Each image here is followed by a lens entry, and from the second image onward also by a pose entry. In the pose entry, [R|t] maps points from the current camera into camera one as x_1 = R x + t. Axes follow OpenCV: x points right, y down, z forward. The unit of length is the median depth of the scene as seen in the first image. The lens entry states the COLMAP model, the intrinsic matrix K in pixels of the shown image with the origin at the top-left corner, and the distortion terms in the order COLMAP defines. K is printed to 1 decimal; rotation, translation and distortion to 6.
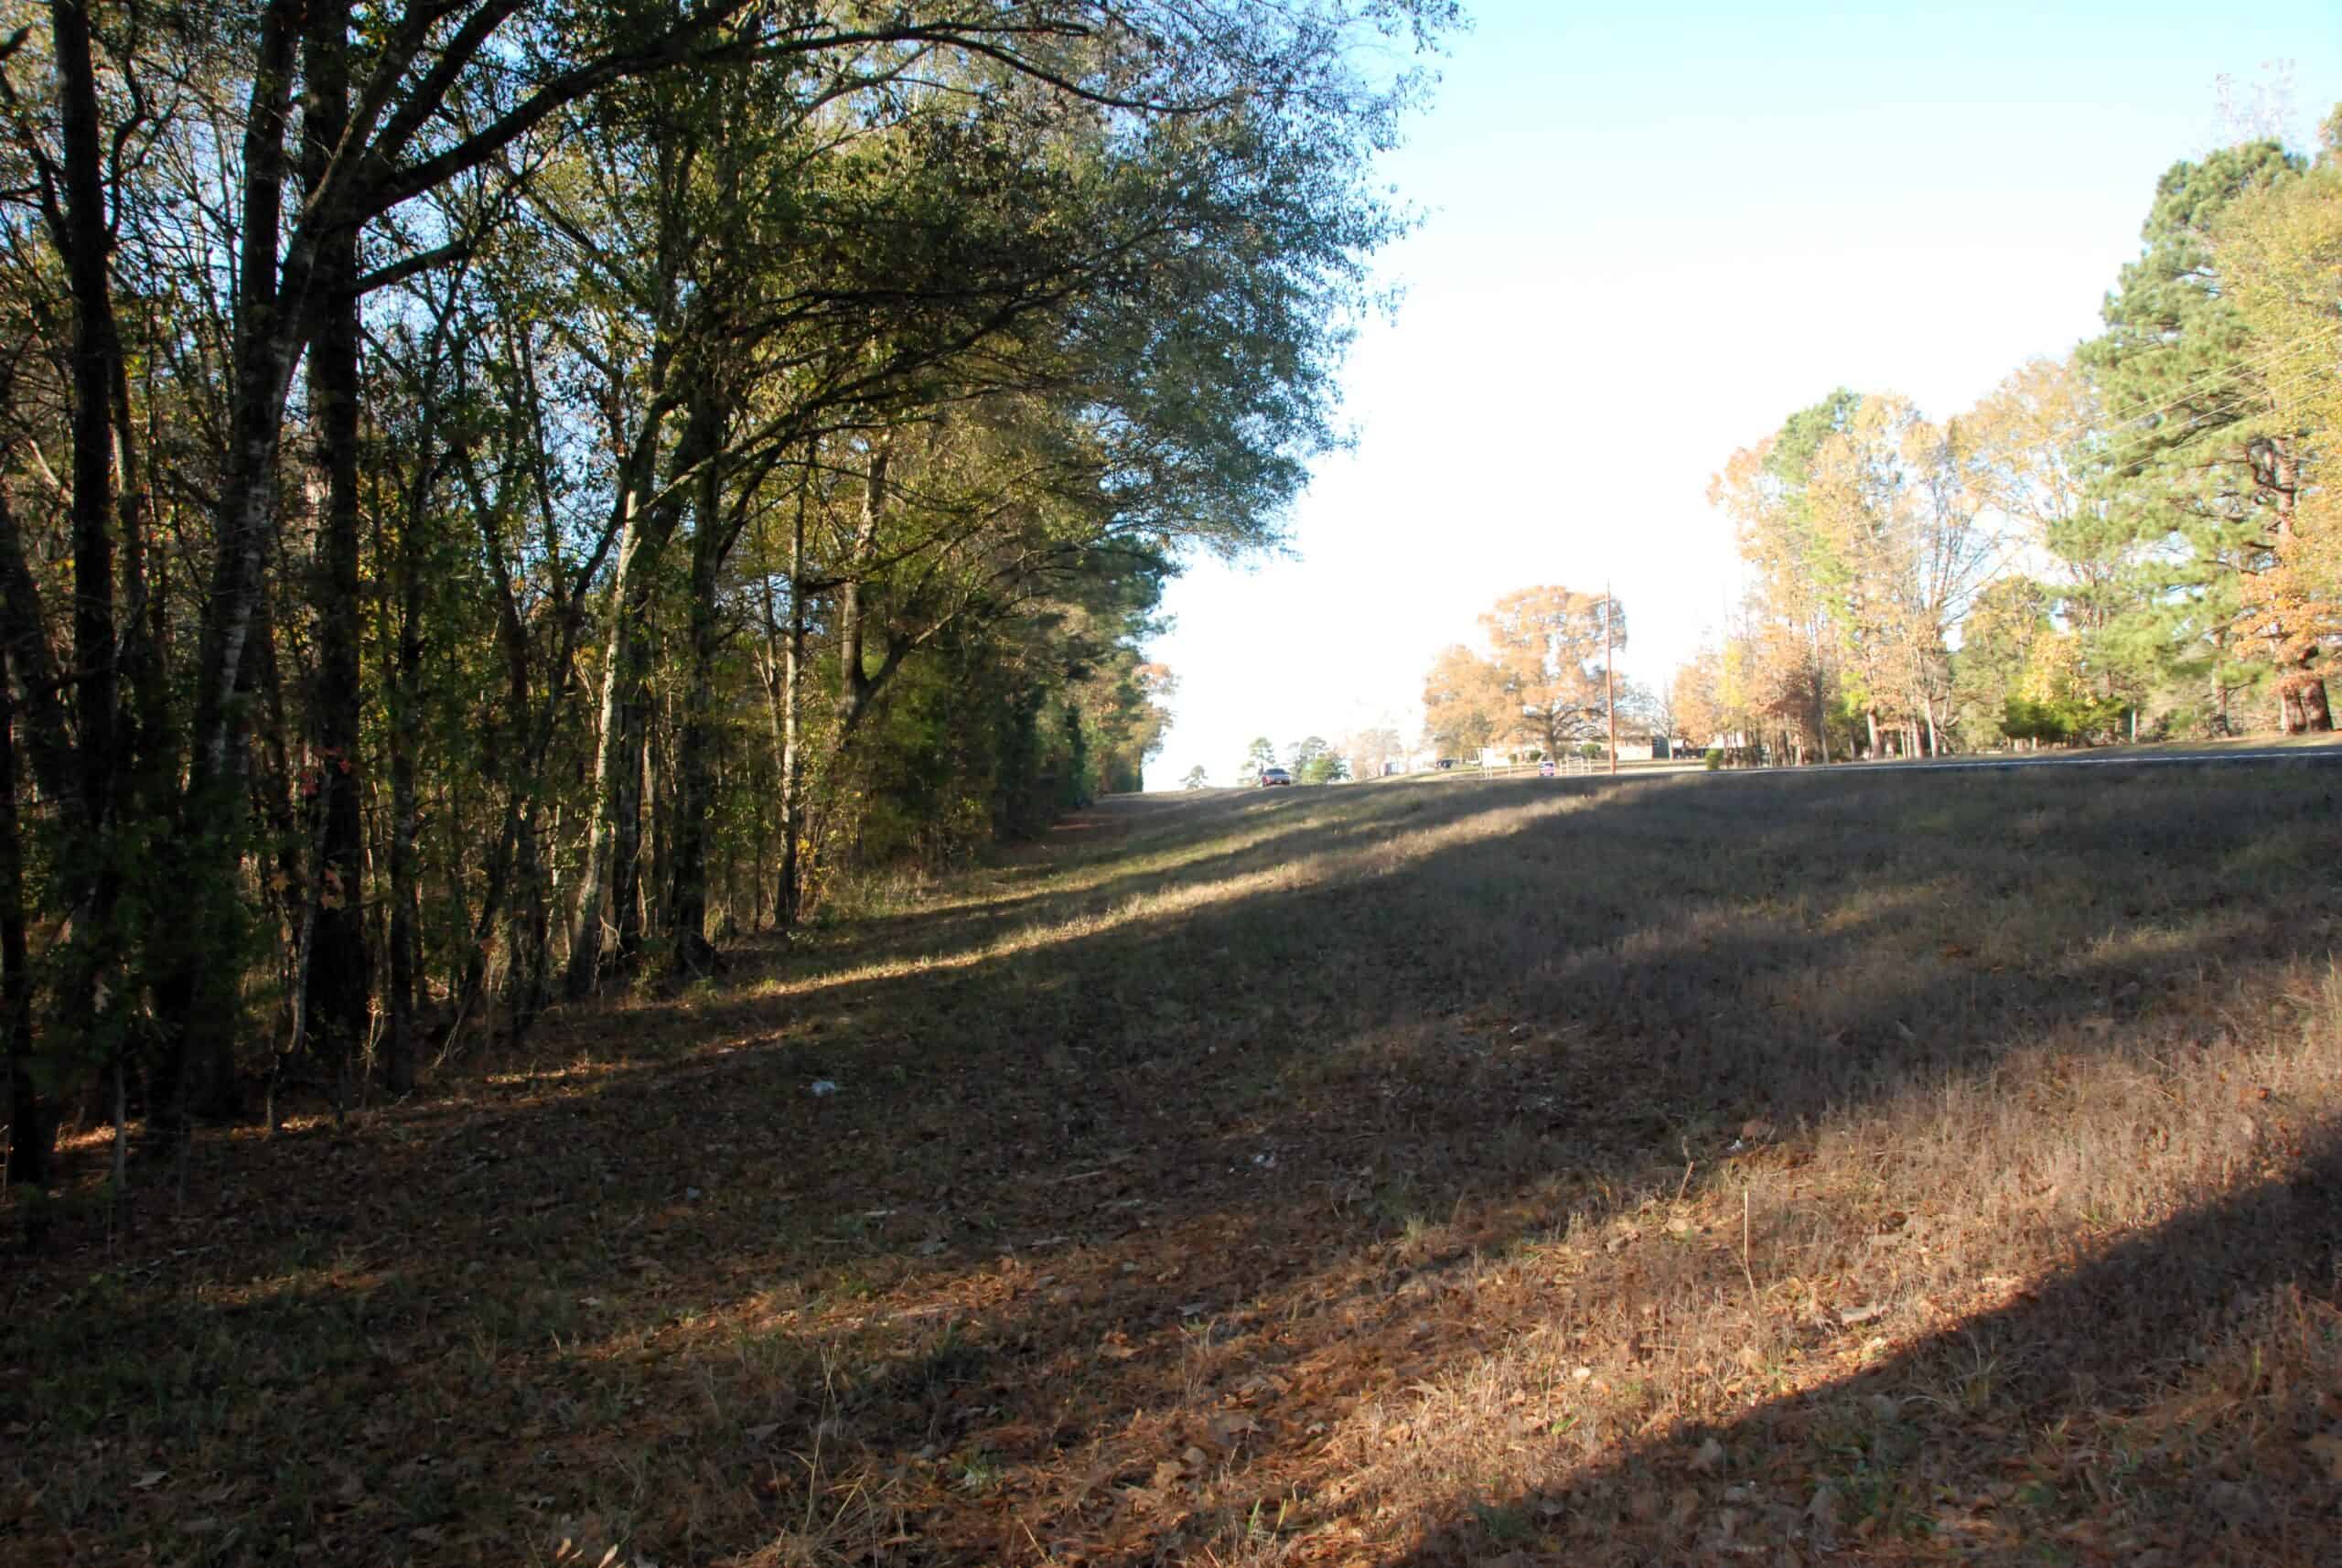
lens RADIAL K [[1831.3, 0, 1160.2], [0, 1831.3, 824.1], [0, 0, 1]] dist [-0.167616, 0.126635]
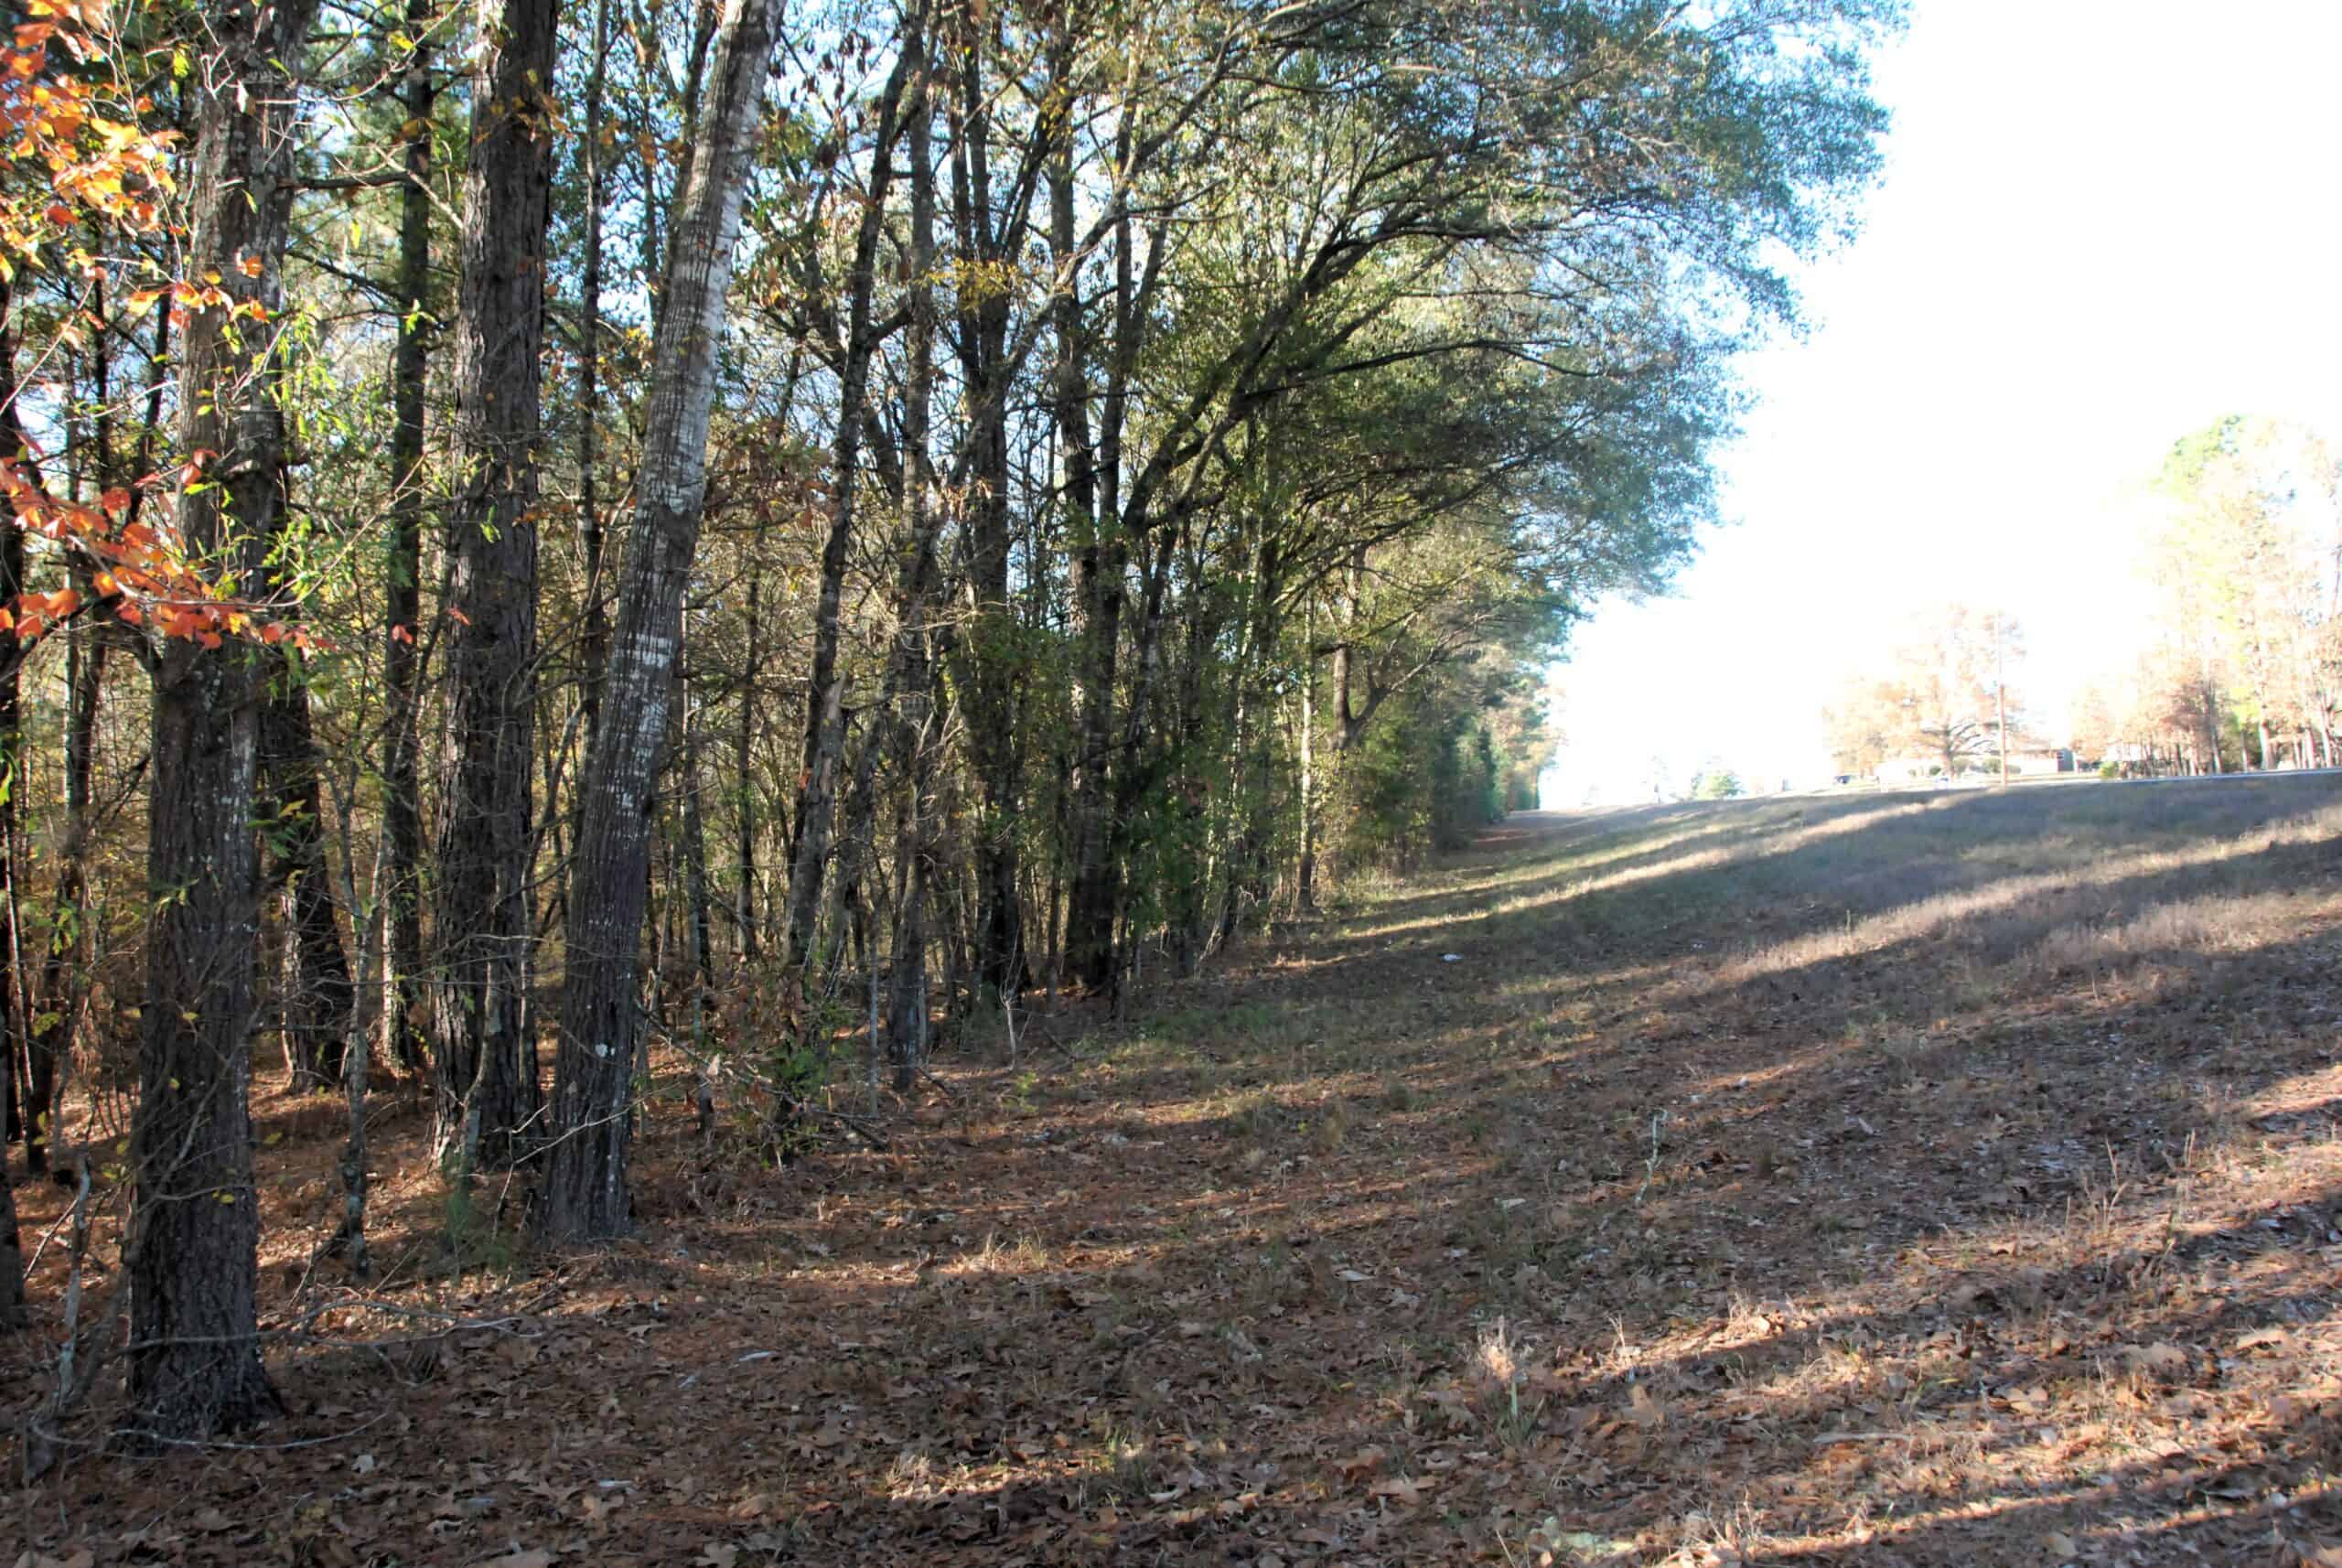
lens RADIAL K [[1831.3, 0, 1160.2], [0, 1831.3, 824.1], [0, 0, 1]] dist [-0.167616, 0.126635]
pose [[0.977644, -0.006100, -0.210180, -0.010074], [0.003800, 0.999928, -0.011344, 0.003312], [0.210234, 0.010292, 0.977597, -0.109482]]
